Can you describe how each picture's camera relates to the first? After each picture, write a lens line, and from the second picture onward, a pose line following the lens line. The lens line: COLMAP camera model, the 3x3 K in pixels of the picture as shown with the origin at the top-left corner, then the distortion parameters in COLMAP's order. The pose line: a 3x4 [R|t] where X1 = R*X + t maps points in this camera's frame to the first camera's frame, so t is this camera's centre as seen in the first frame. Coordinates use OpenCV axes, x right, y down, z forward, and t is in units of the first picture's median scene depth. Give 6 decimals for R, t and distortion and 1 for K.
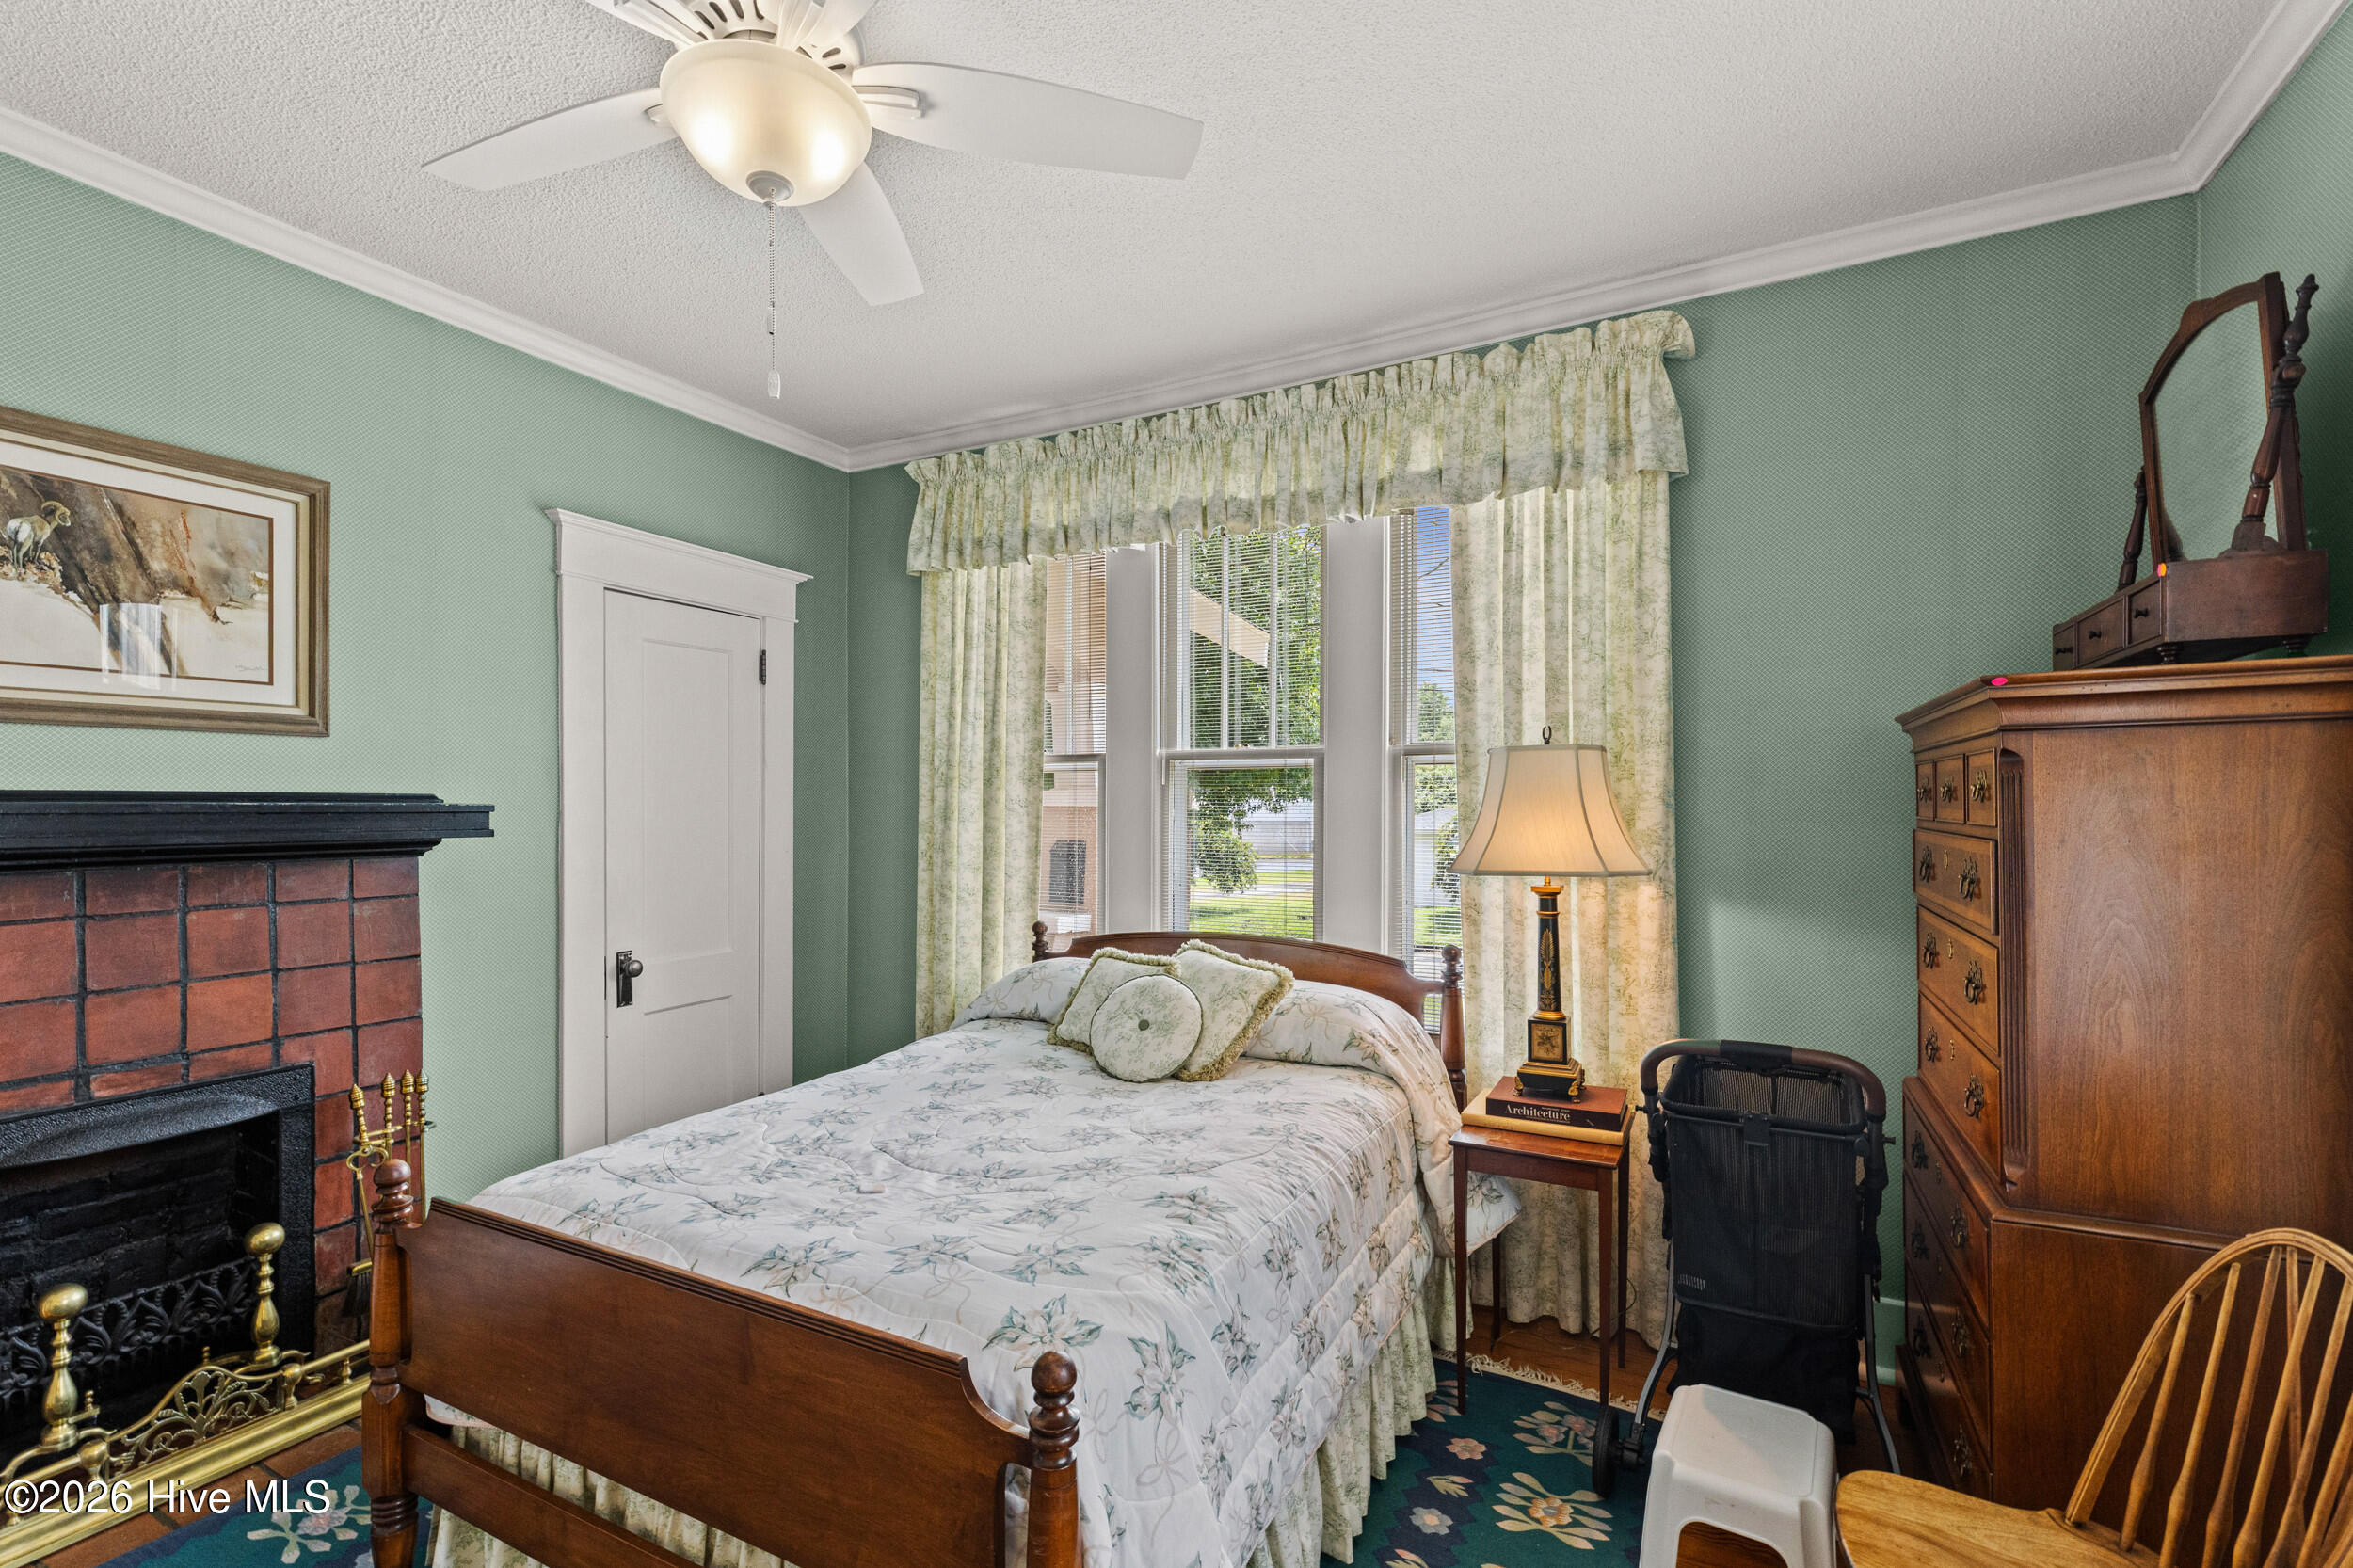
lens RADIAL K [[1065.1, 0, 1175.2], [0, 1065.1, 796.1], [0, 0, 1]] dist [0.011838, -0.000352]
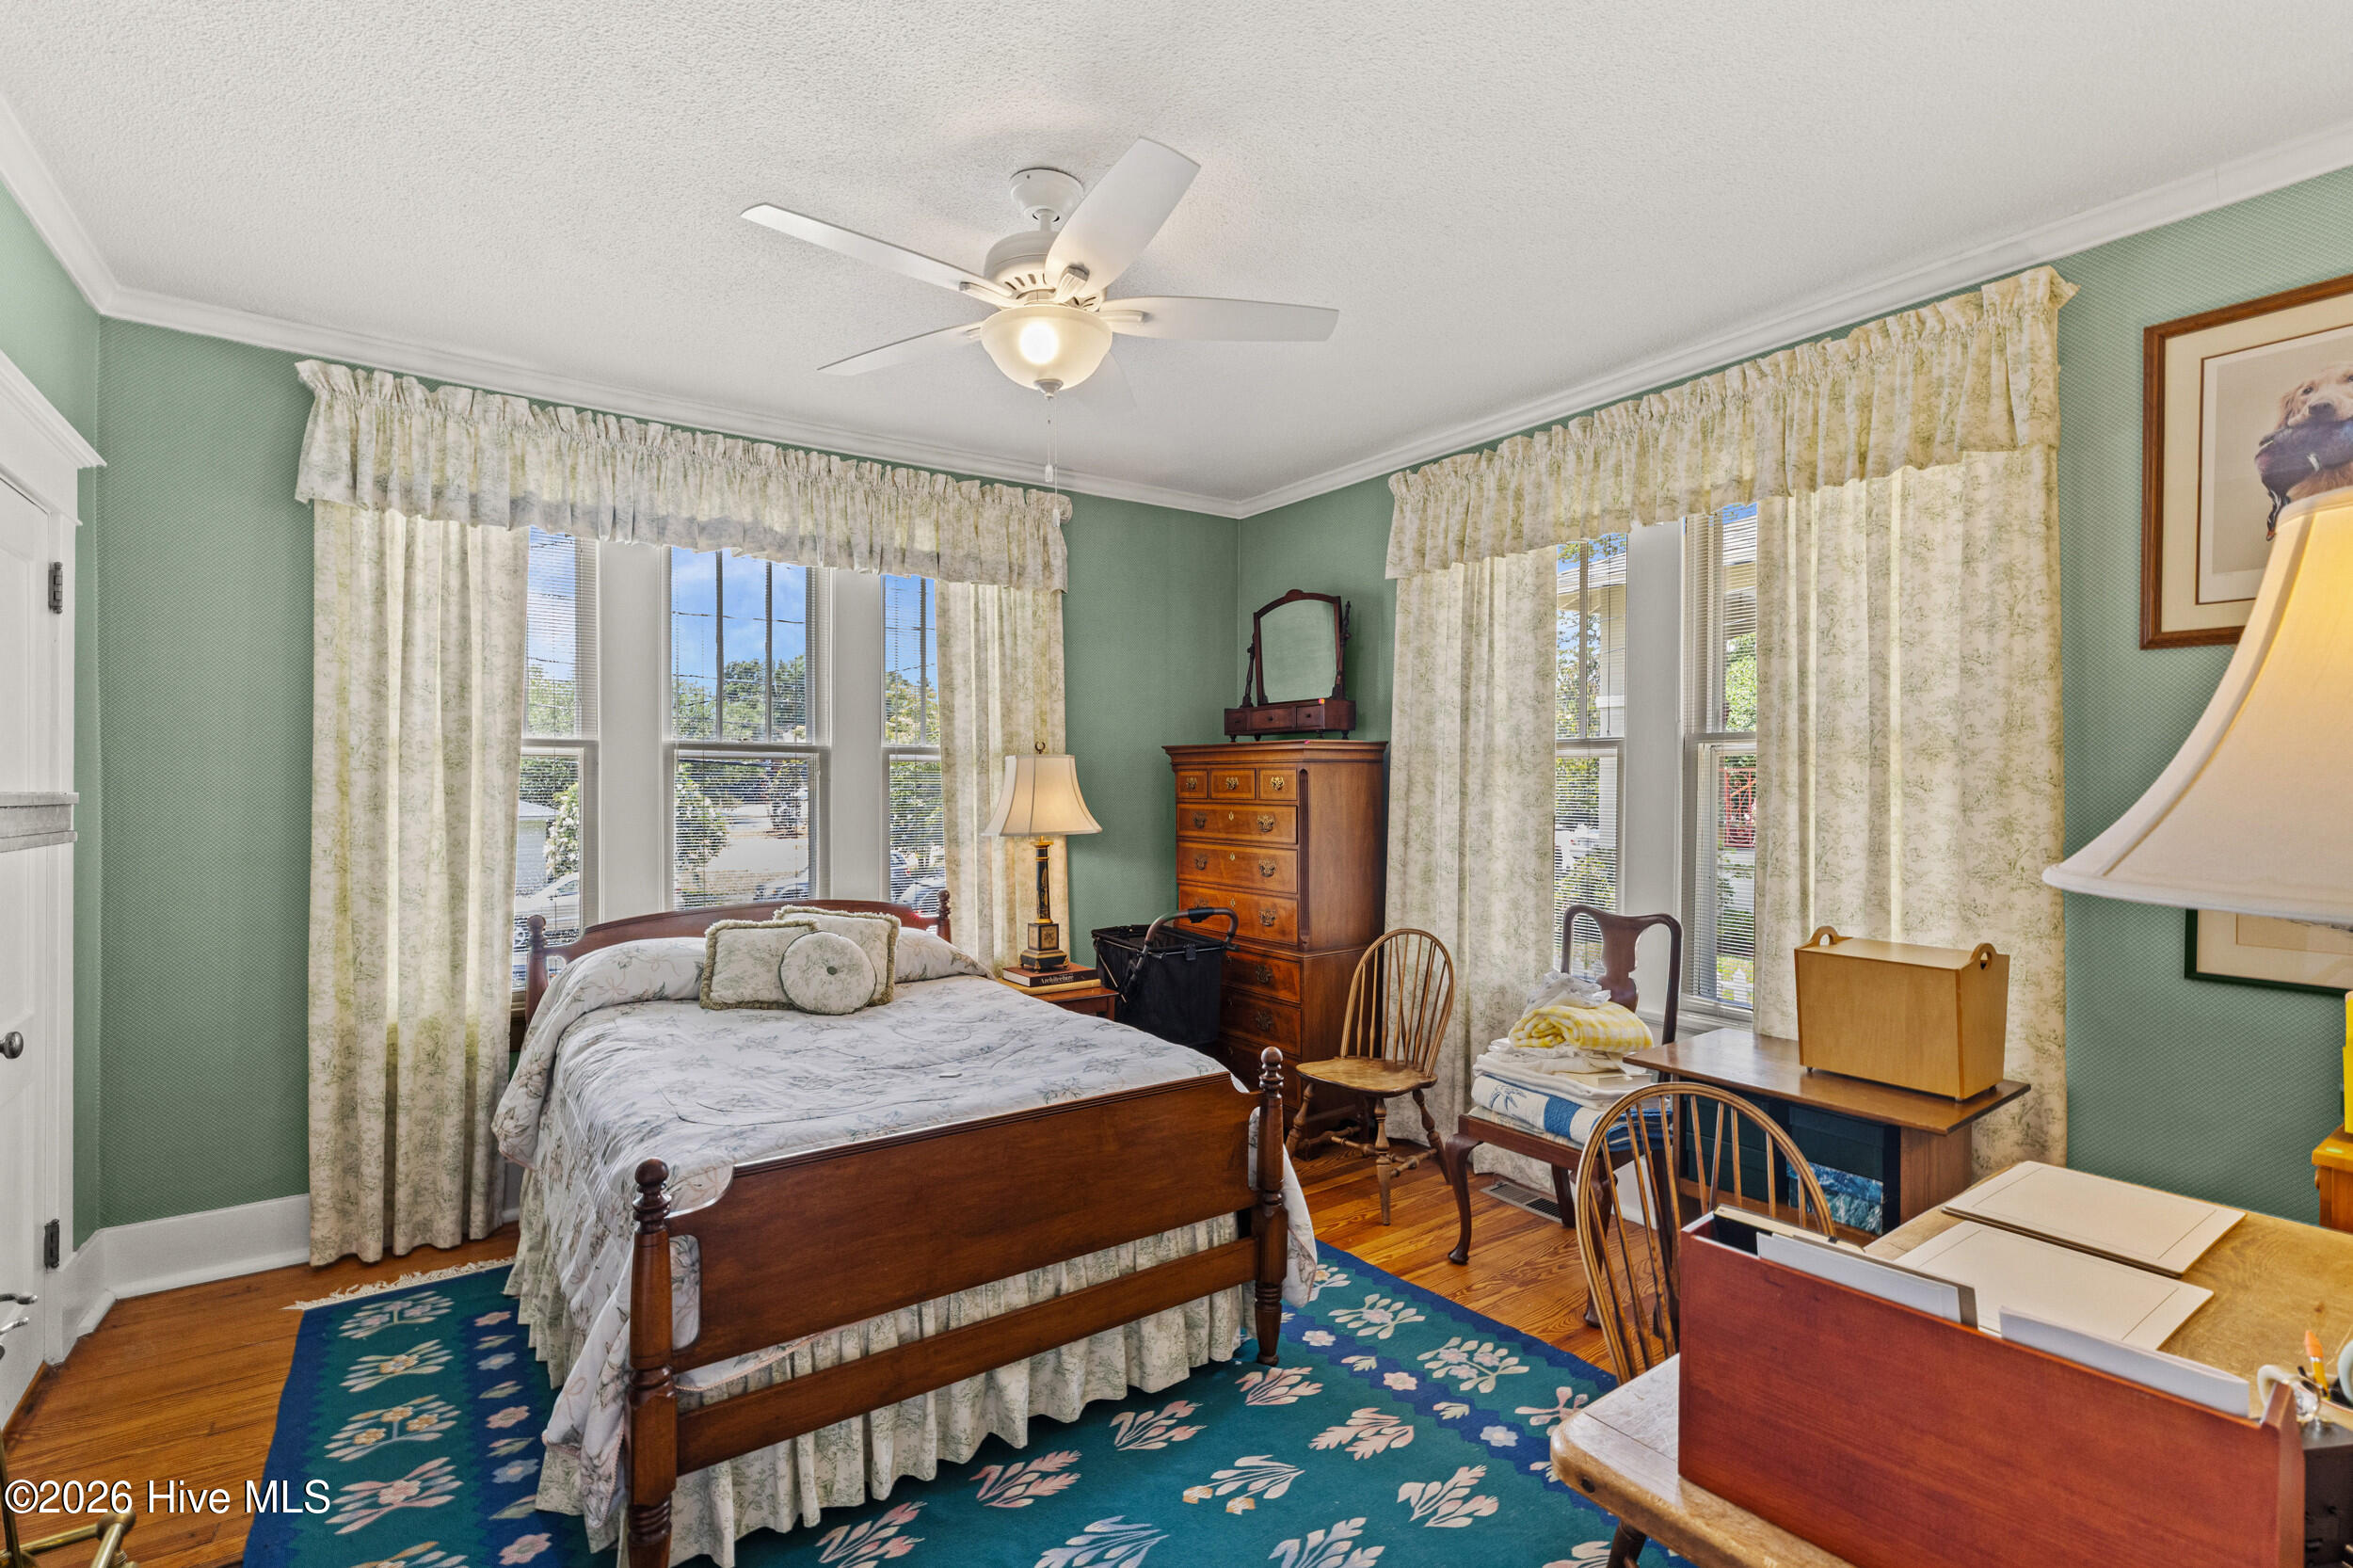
lens RADIAL K [[1065.1, 0, 1174.2], [0, 1065.1, 785.1], [0, 0, 1]] dist [0.011838, -0.000352]
pose [[0.456442, 0.001284, 0.889752, -0.868601], [-0.008962, 0.999955, 0.003155, -0.007132], [-0.889708, -0.009414, 0.456433, 0.077615]]
